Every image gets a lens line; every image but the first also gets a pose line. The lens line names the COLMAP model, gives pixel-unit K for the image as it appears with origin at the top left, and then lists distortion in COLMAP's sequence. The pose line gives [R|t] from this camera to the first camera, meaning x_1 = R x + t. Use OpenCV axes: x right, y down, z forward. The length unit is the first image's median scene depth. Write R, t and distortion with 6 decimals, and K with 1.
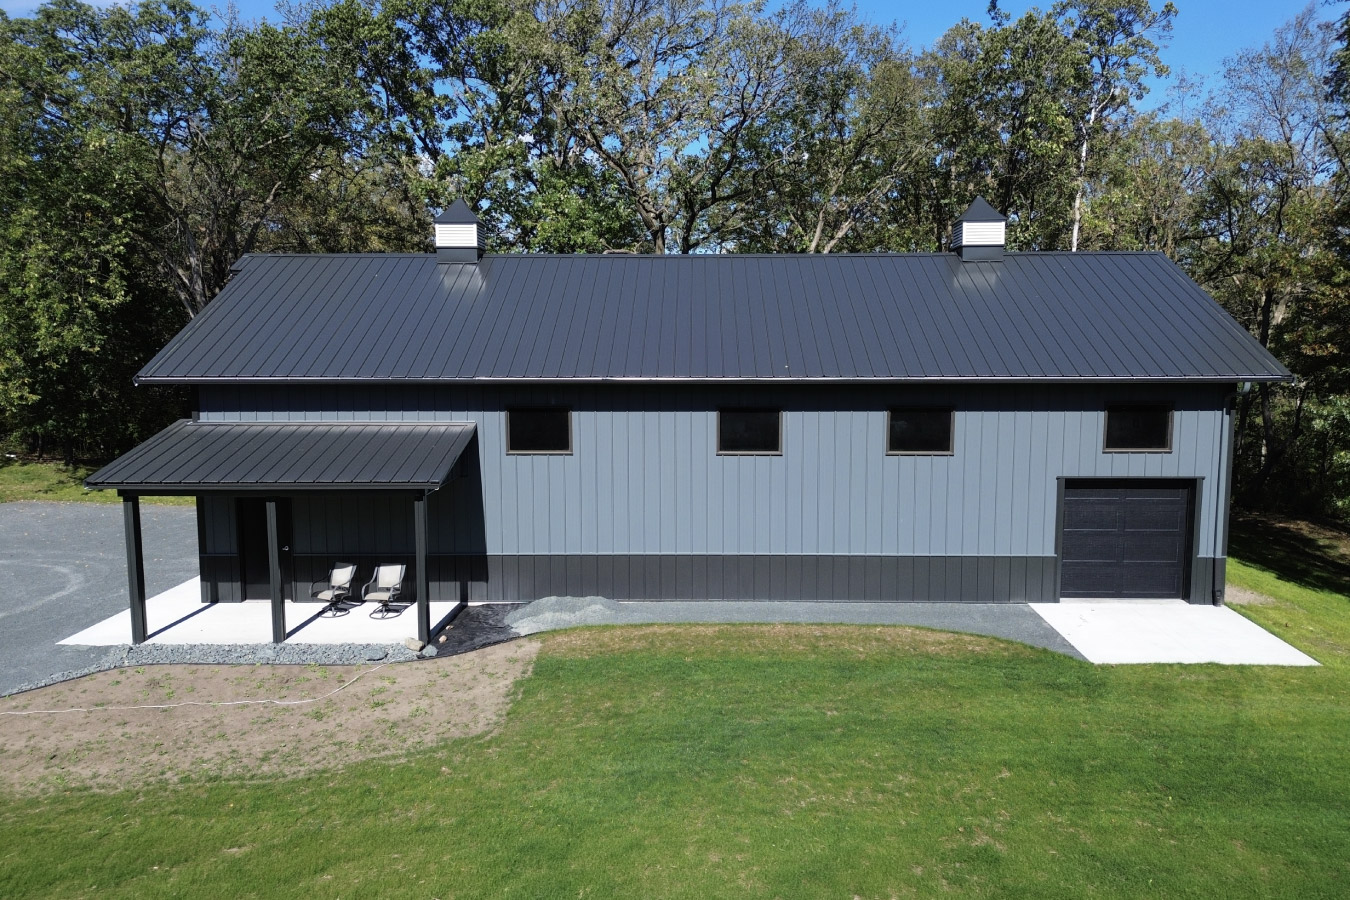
lens RADIAL K [[984.0, 0, 668.8], [0, 984.0, 436.2], [0, 0, 1]] dist [0.036043, -0.044002]
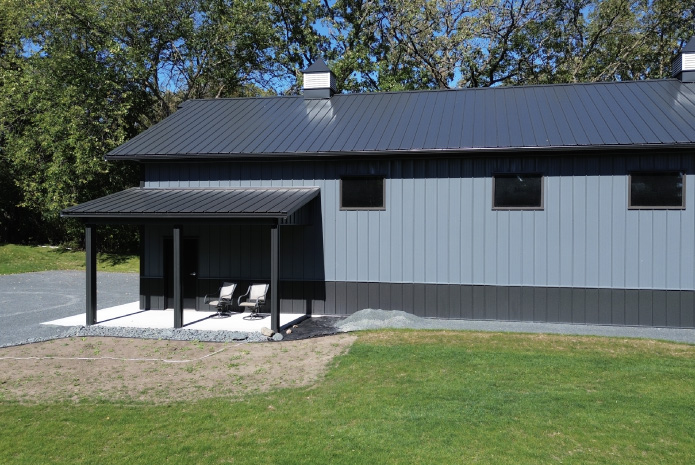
lens RADIAL K [[546.9, 0, 363.0], [0, 546.9, 256.4], [0, 0, 1]] dist [0.034772, -0.024753]
pose [[0.982869, 0.008317, -0.184117, 0.014274], [-0.026638, 0.994903, -0.097258, 0.172227], [0.182370, 0.100497, 0.978081, 0.257743]]
